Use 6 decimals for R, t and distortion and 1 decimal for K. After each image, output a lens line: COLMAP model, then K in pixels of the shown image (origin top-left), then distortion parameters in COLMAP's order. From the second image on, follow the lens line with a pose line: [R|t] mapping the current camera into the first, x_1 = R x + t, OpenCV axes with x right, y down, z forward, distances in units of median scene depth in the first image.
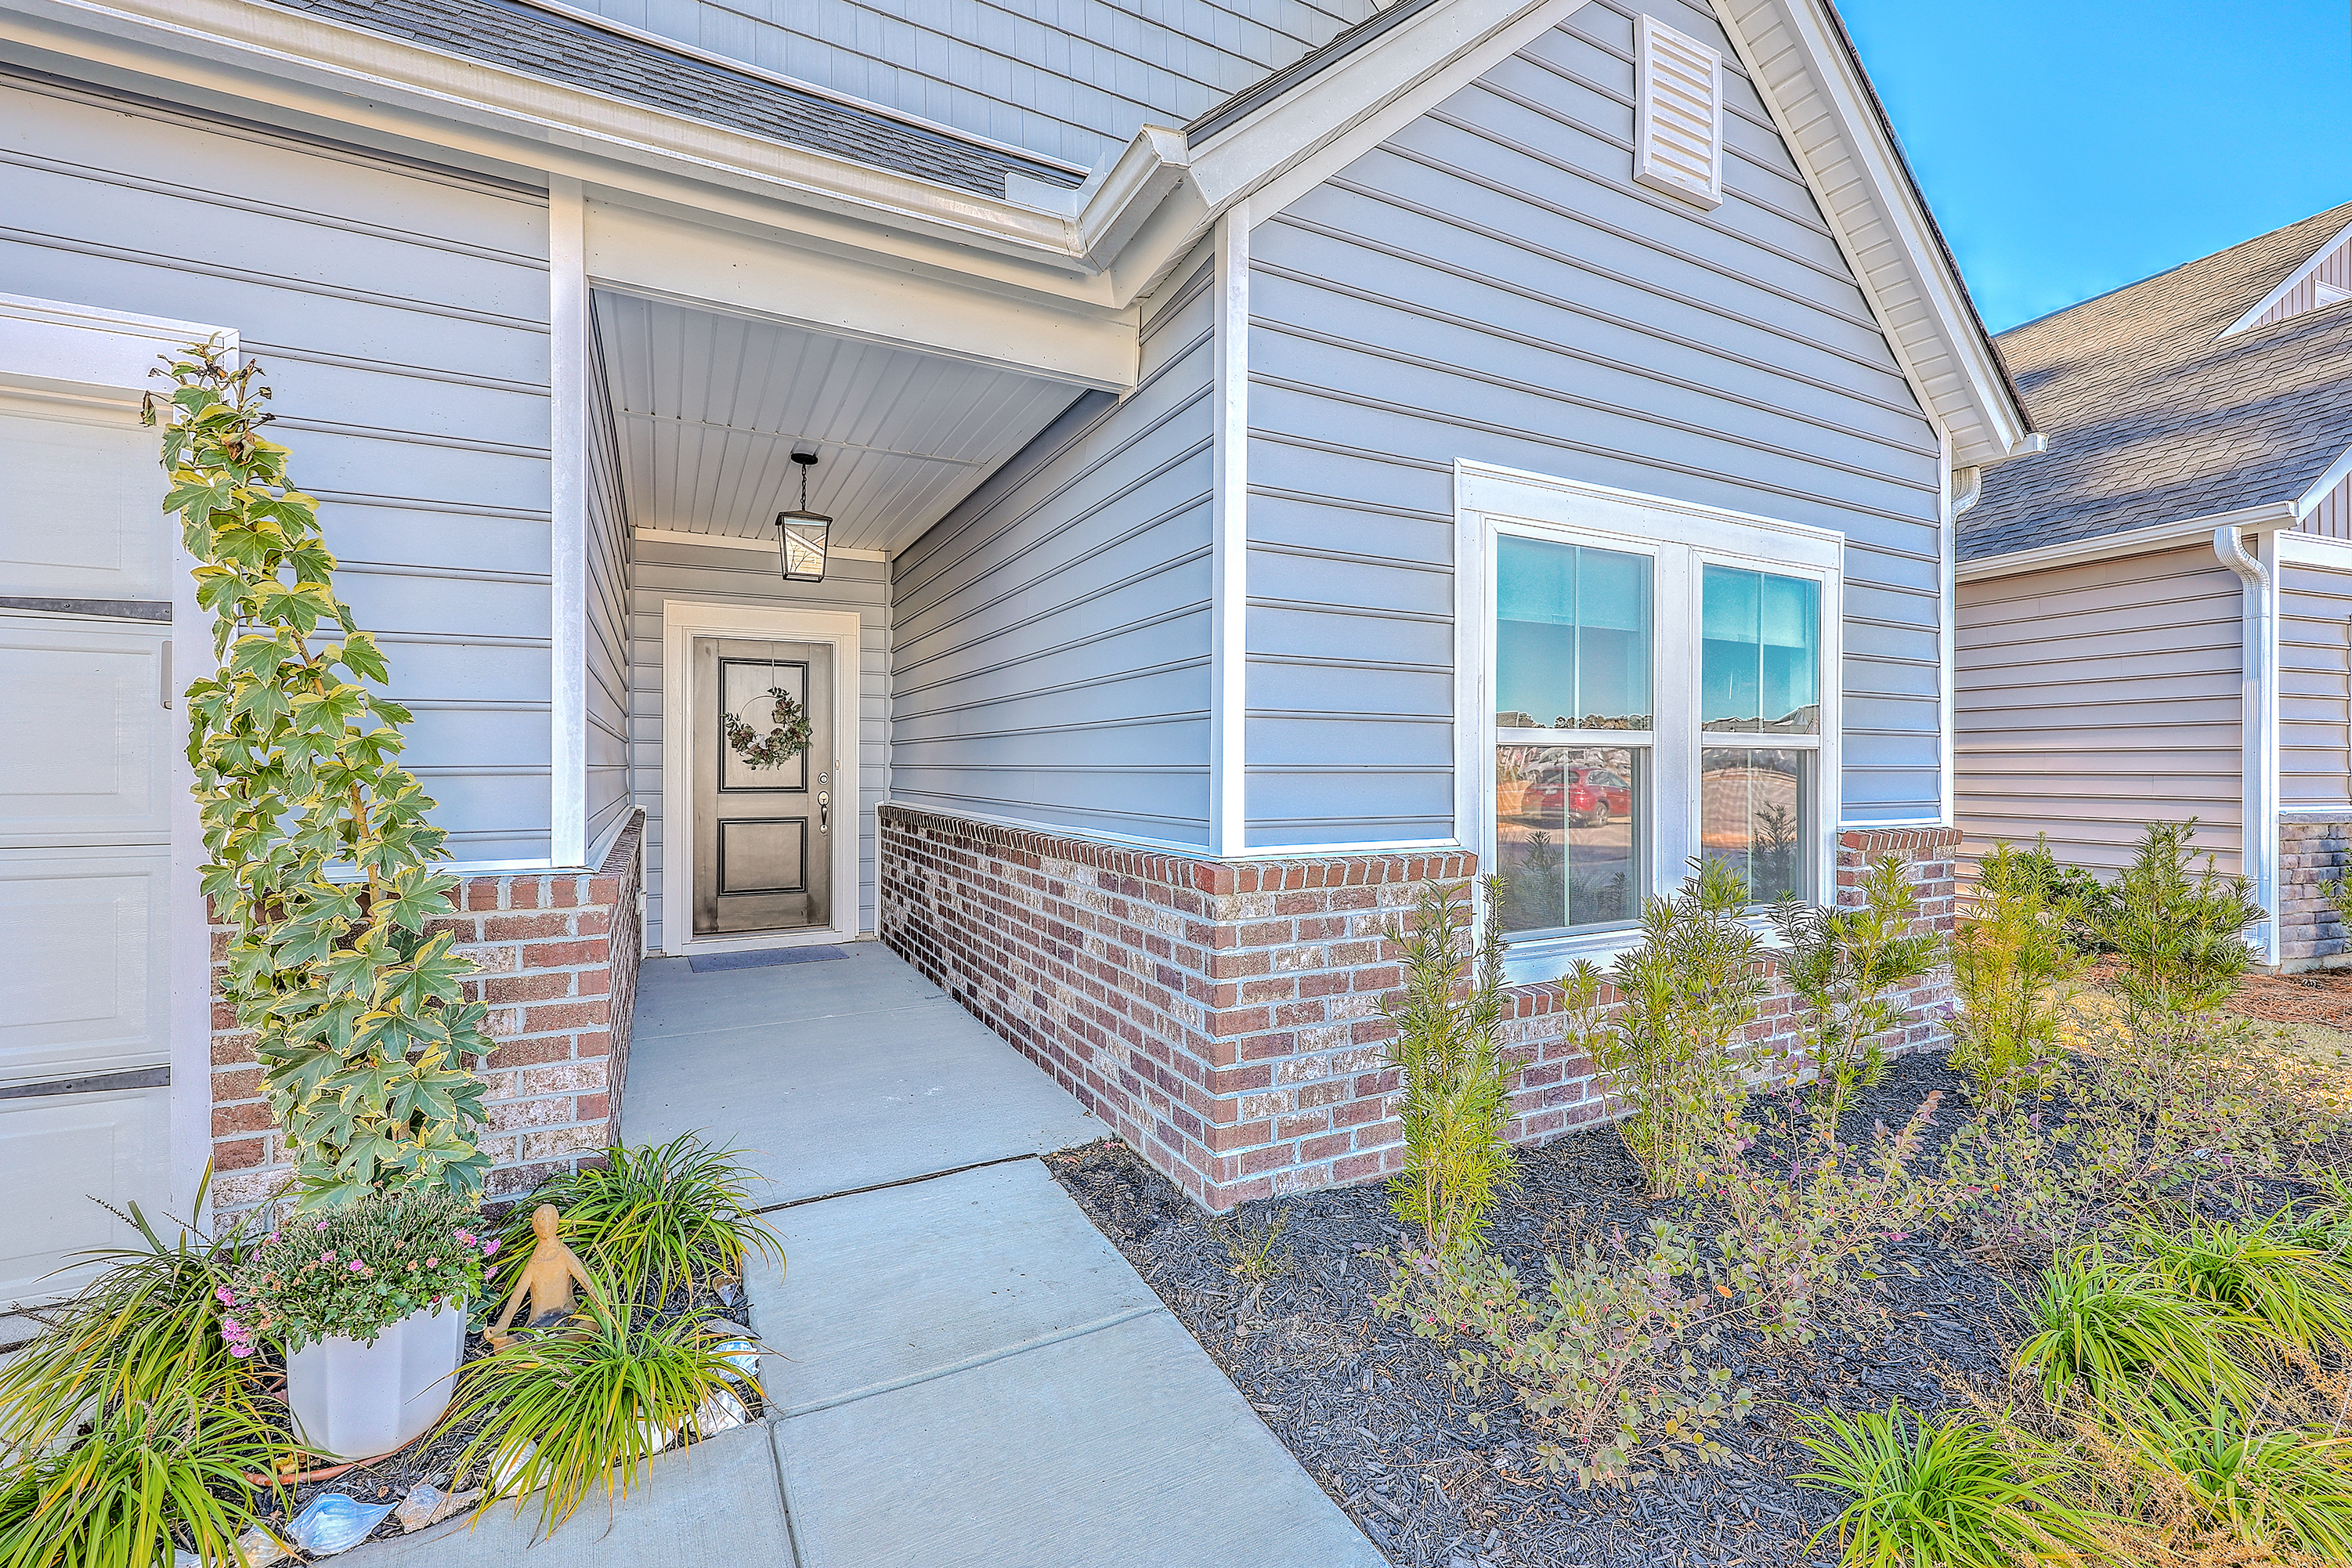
lens RADIAL K [[971.9, 0, 1179.5], [0, 971.9, 779.0], [0, 0, 1]] dist [0.000295, -0.000060]
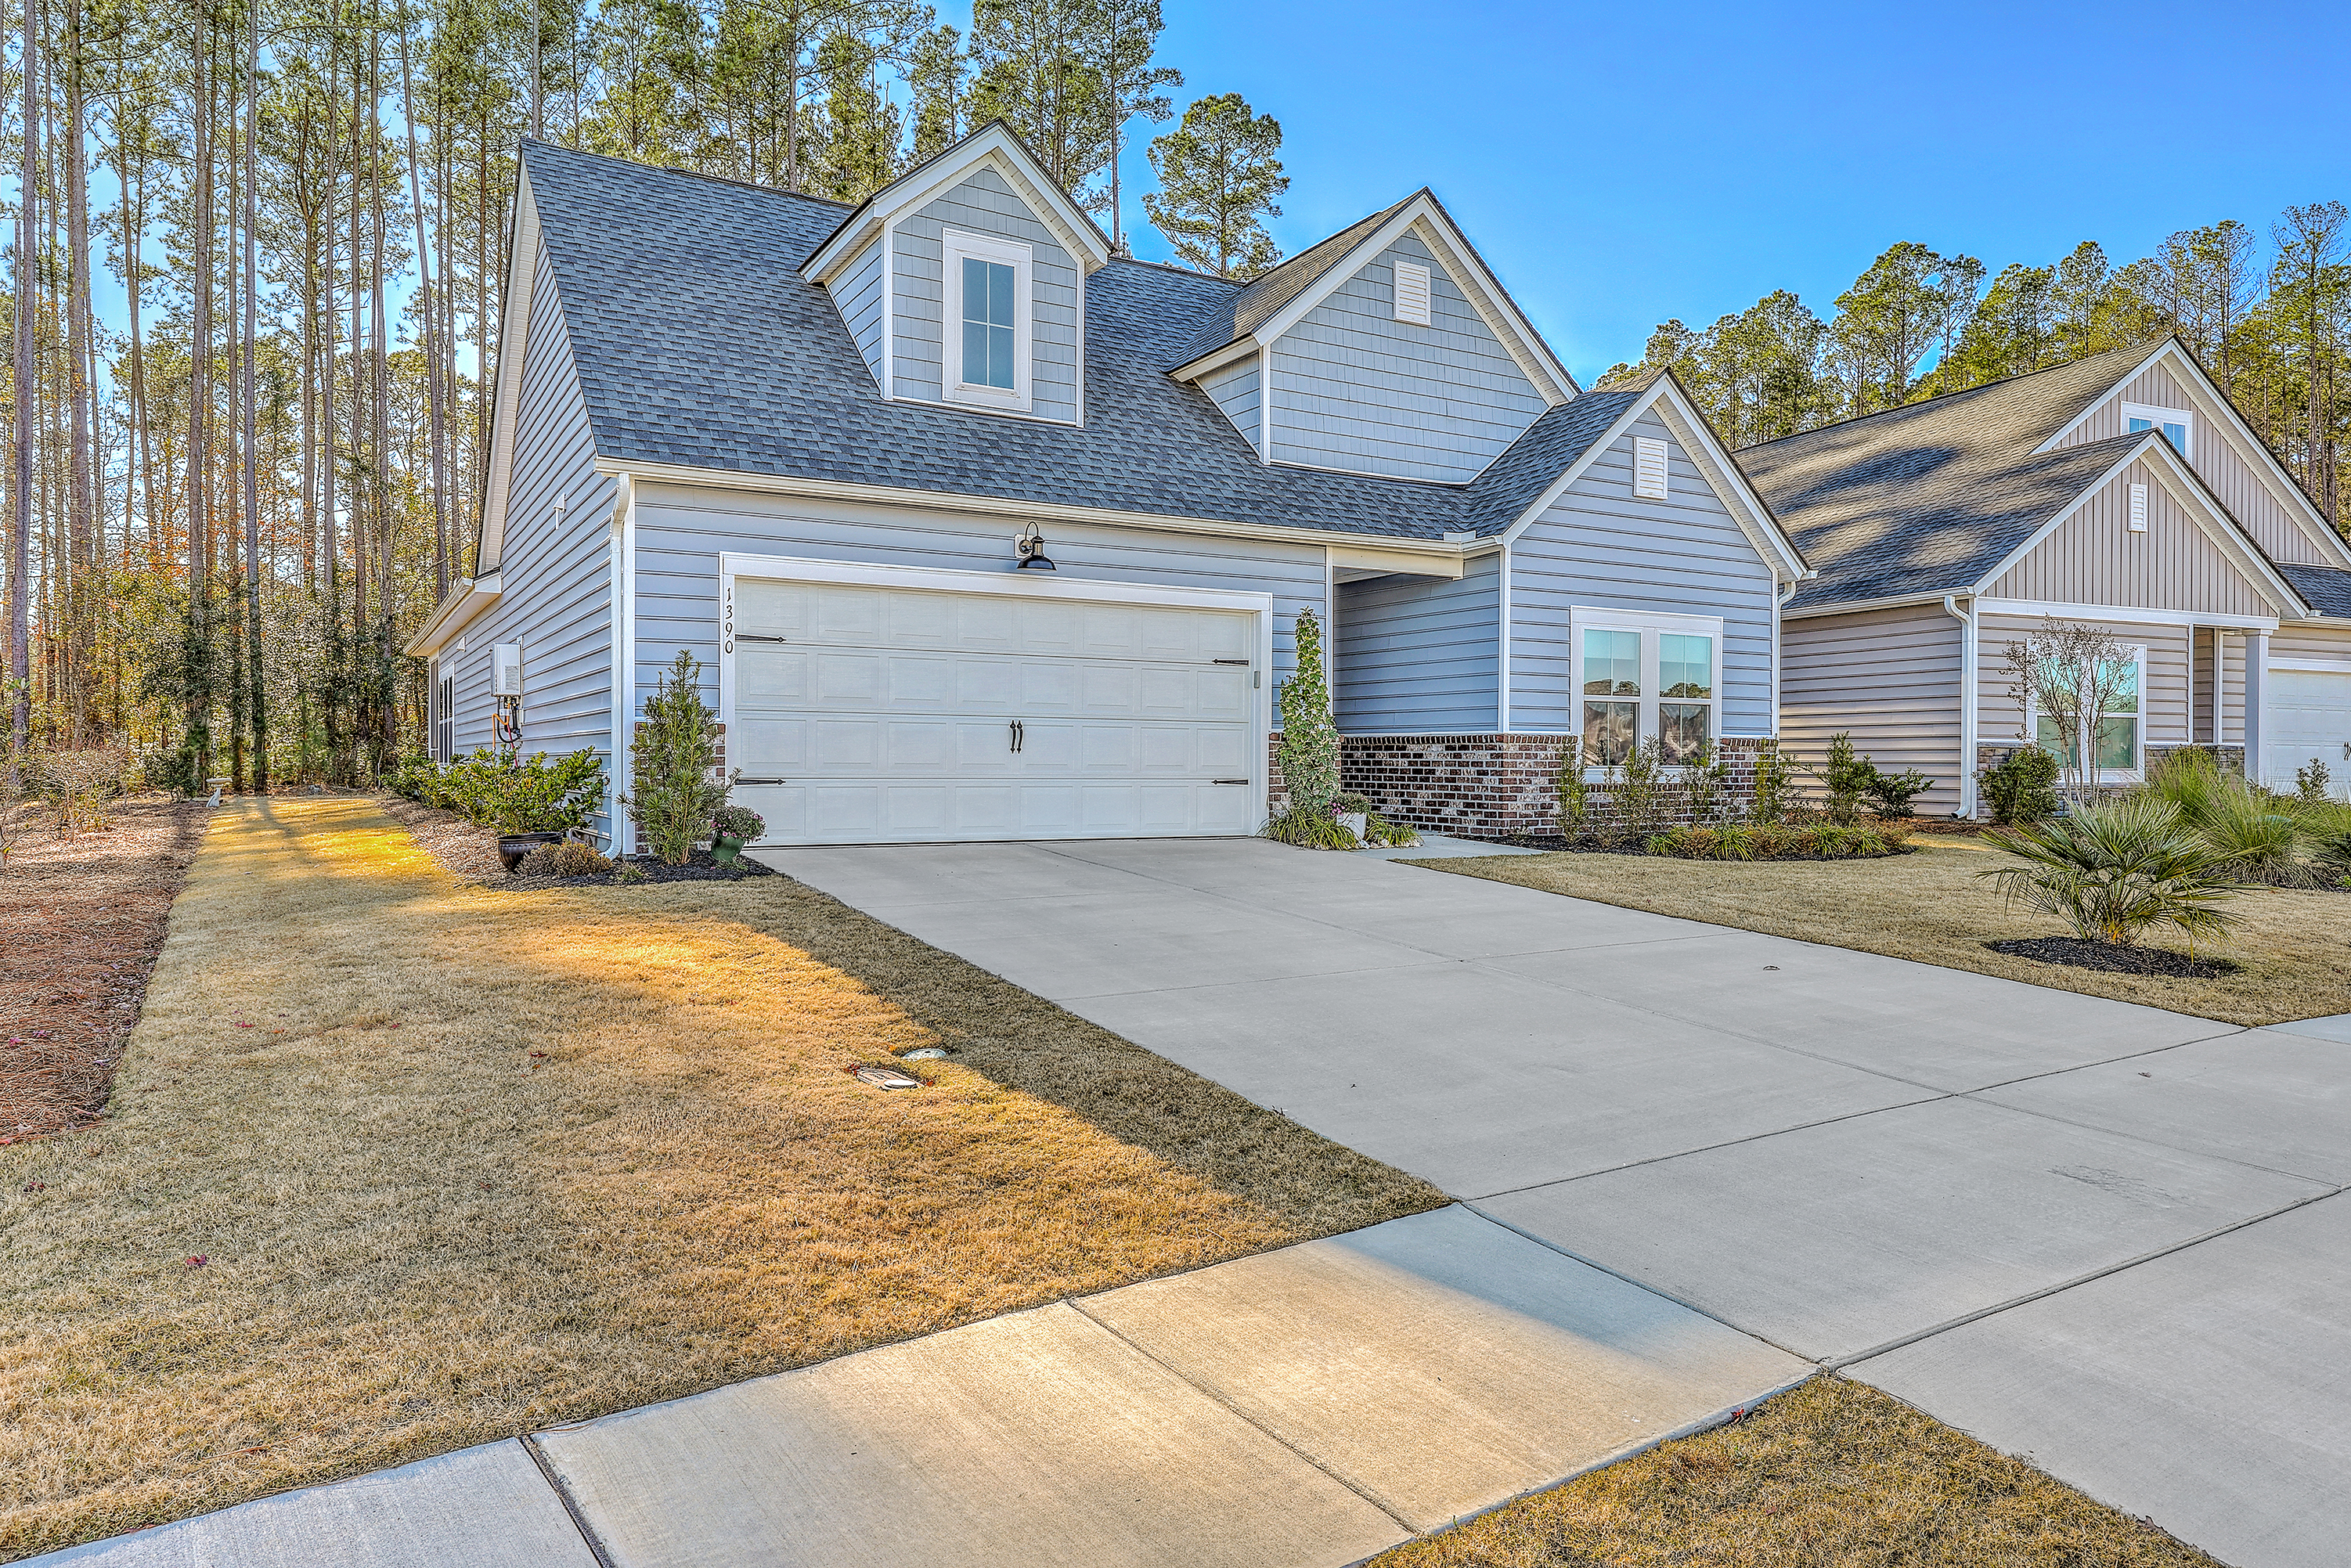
lens RADIAL K [[1494.6, 0, 1174.2], [0, 1494.6, 786.2], [0, 0, 1]] dist [0.001257, -0.000567]
pose [[0.998445, 0.001997, 0.055702, -1.277139], [-0.002312, 0.999982, 0.005579, 0.220147], [-0.055690, -0.005699, 0.998432, -3.789815]]
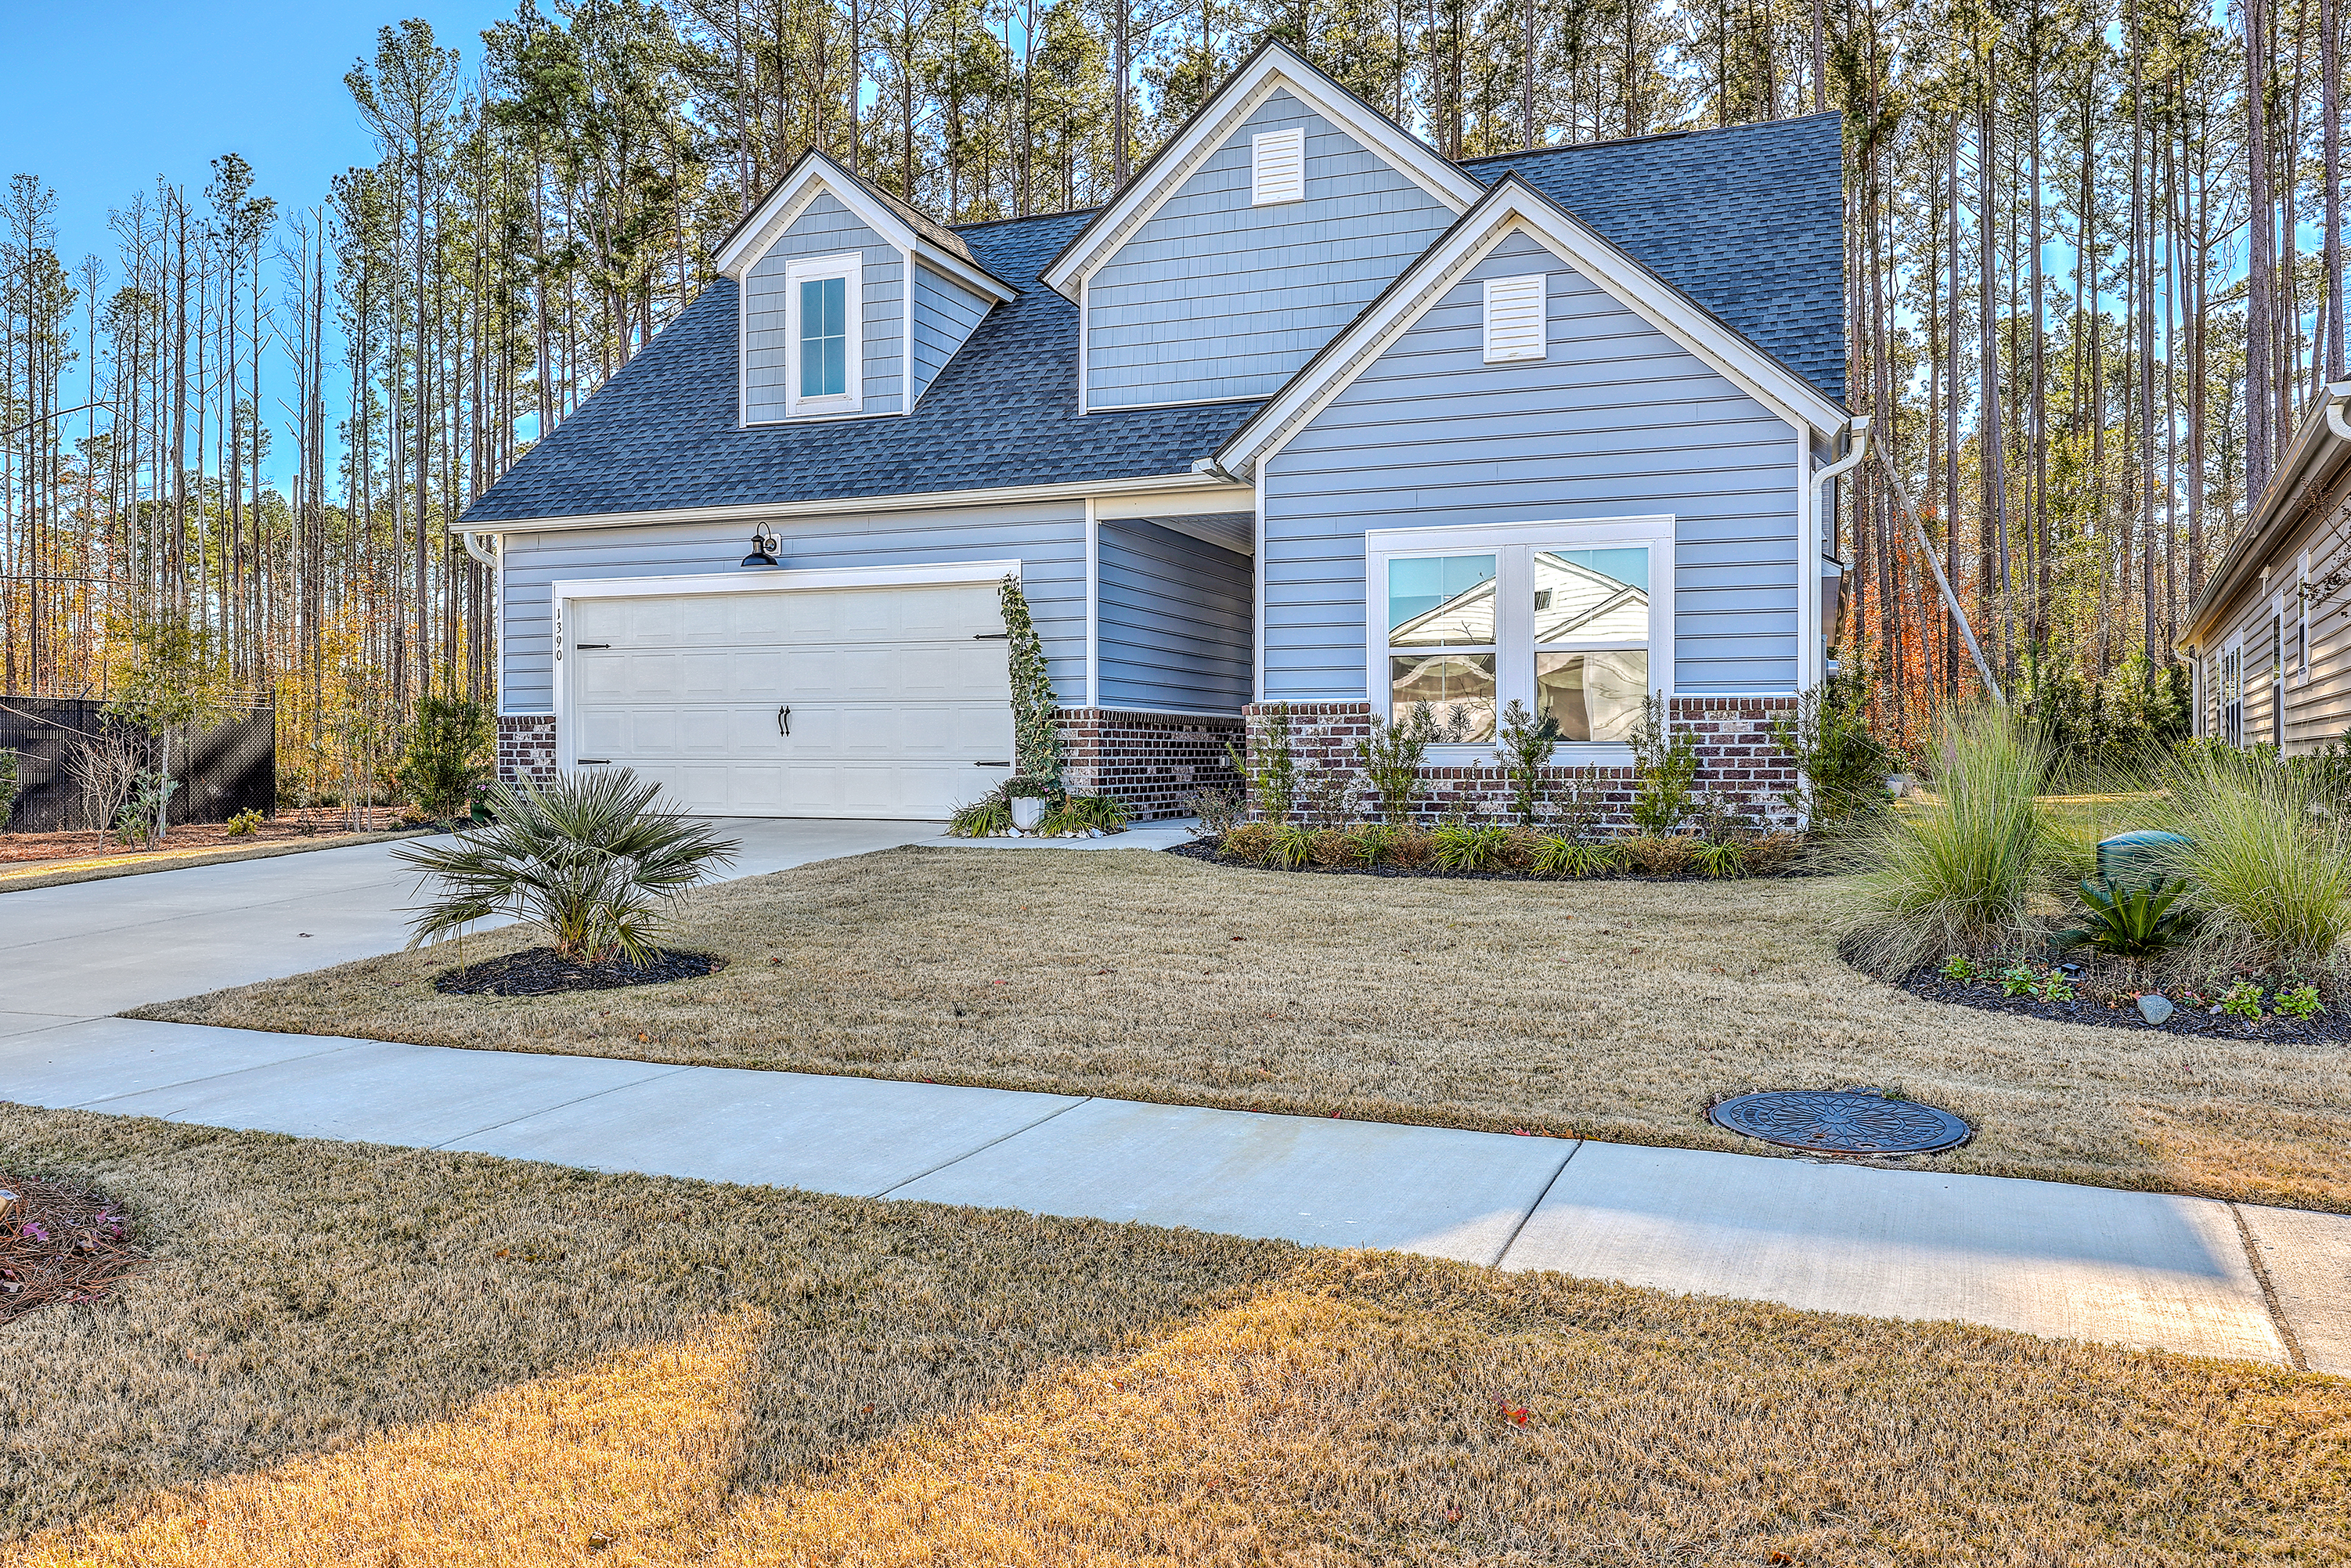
lens RADIAL K [[1688.7, 0, 1181.6], [0, 1688.7, 763.6], [0, 0, 1]] dist [-0.000879, -0.000489]
pose [[0.660467, 0.002231, -0.750852, 3.137315], [-0.005505, 0.999983, -0.001871, 0.237854], [0.750835, 0.005369, 0.660468, -2.045908]]
